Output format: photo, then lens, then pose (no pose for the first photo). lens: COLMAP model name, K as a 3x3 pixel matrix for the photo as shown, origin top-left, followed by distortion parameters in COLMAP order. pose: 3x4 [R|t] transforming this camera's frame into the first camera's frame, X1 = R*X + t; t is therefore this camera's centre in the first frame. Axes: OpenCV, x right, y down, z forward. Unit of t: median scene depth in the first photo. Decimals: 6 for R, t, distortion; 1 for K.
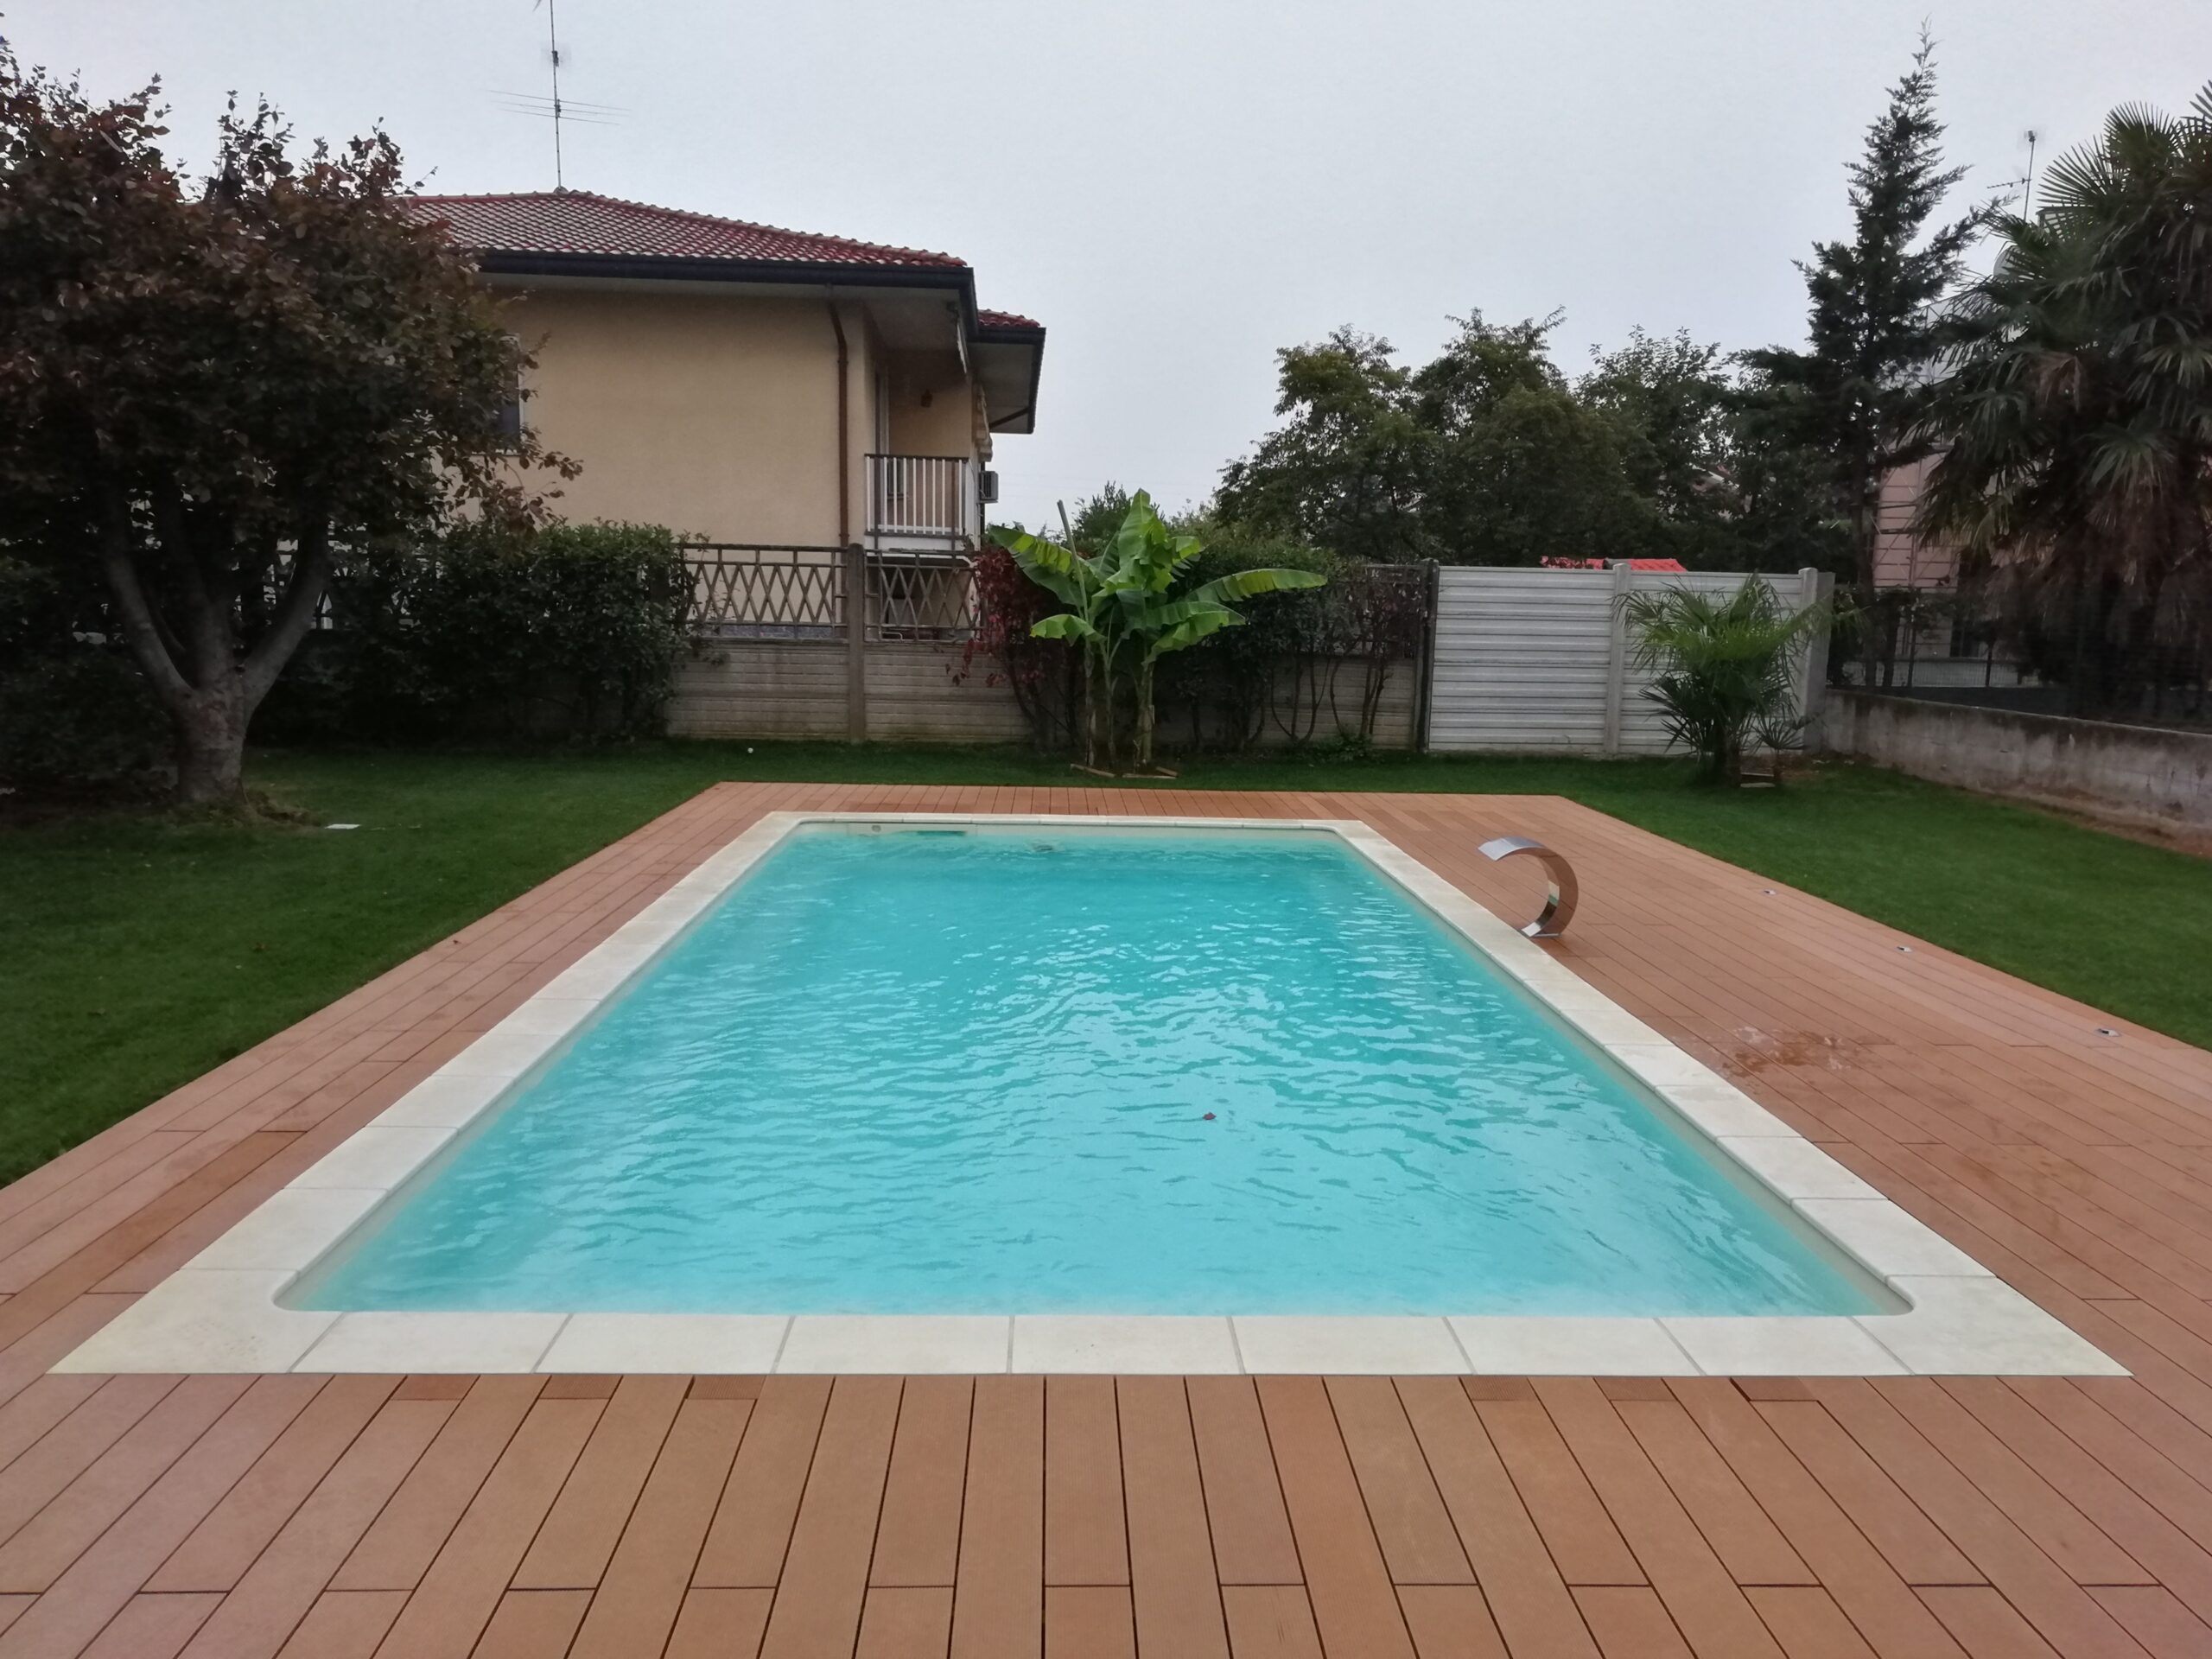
lens RADIAL K [[1524.4, 0, 1106.0], [0, 1524.4, 829.5], [0, 0, 1]] dist [0.002729, -0.000739]
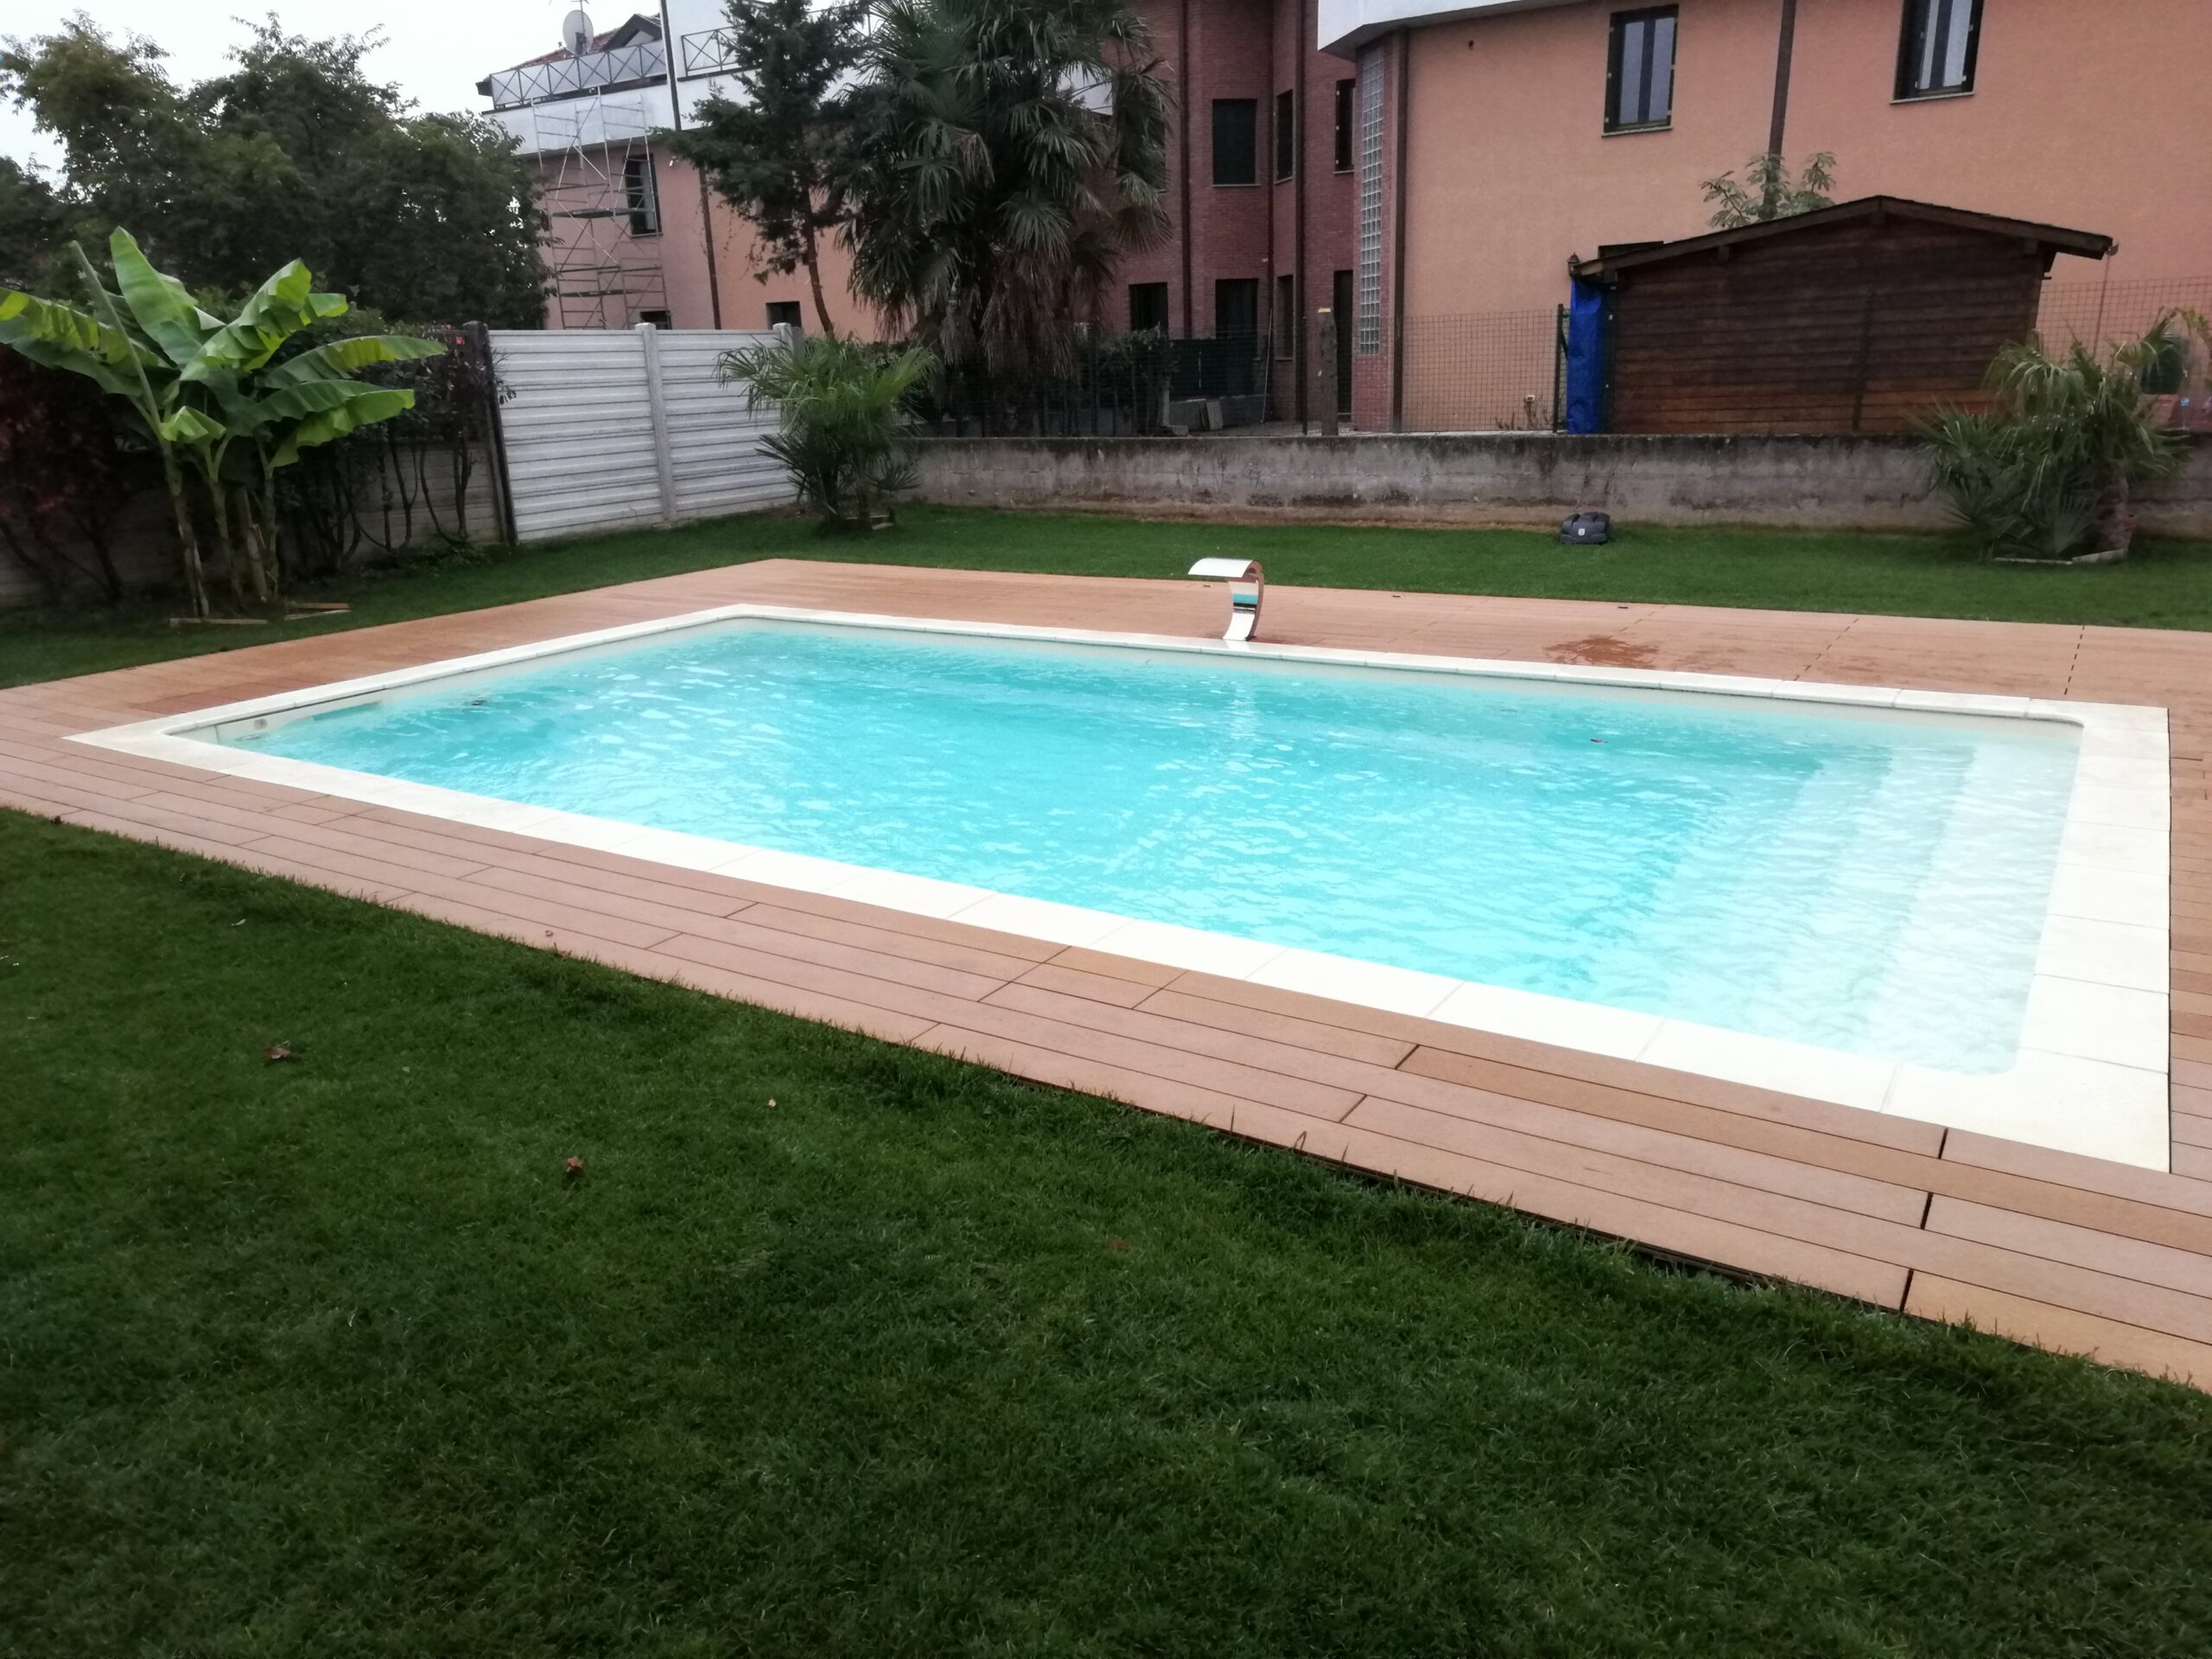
lens RADIAL K [[1524.4, 0, 1106.0], [0, 1524.4, 829.5], [0, 0, 1]] dist [0.002729, -0.000739]
pose [[0.572040, -0.277923, 0.771705, -0.393758], [0.167933, 0.960599, 0.221468, -0.035799], [-0.802850, 0.002906, 0.596174, 0.220999]]
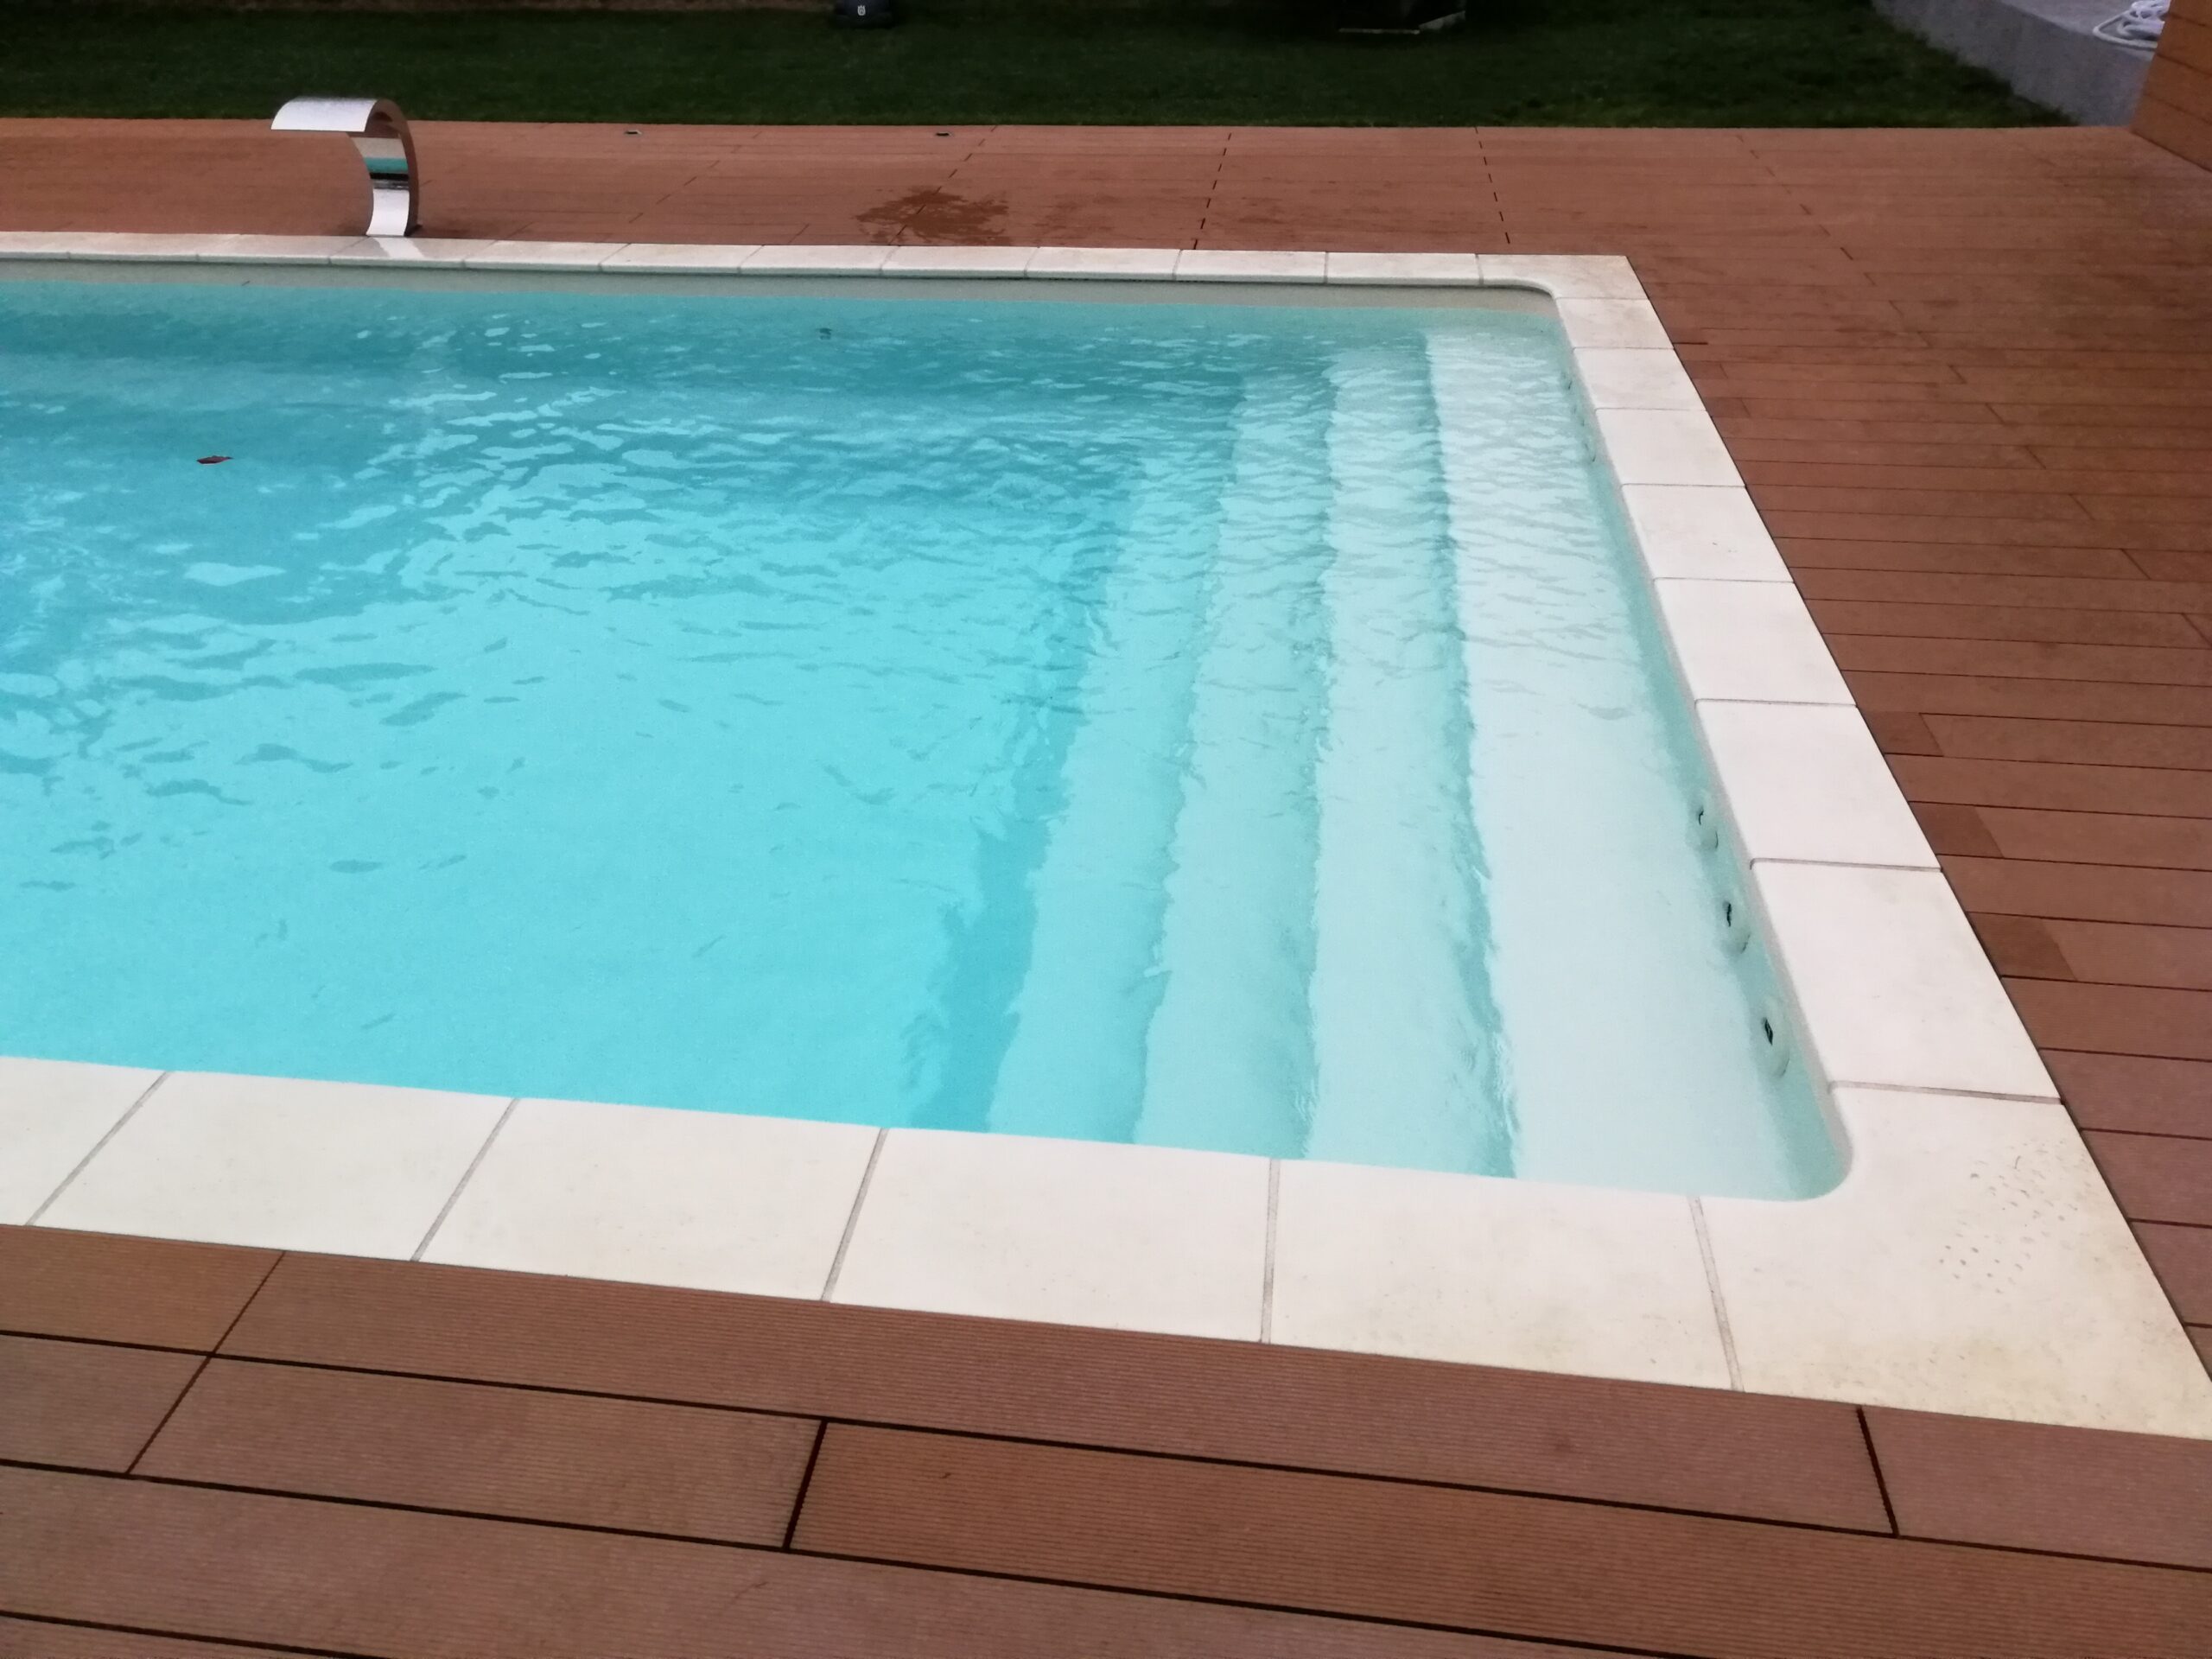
lens RADIAL K [[1502.6, 0, 1102.1], [0, 1502.6, 879.7], [0, 0, 1]] dist [0.000908, 0.001781]
pose [[0.161399, -0.615410, 0.771505, -0.233675], [0.169243, 0.787433, 0.592710, -0.032677], [-0.972269, 0.034909, 0.231245, 0.284096]]
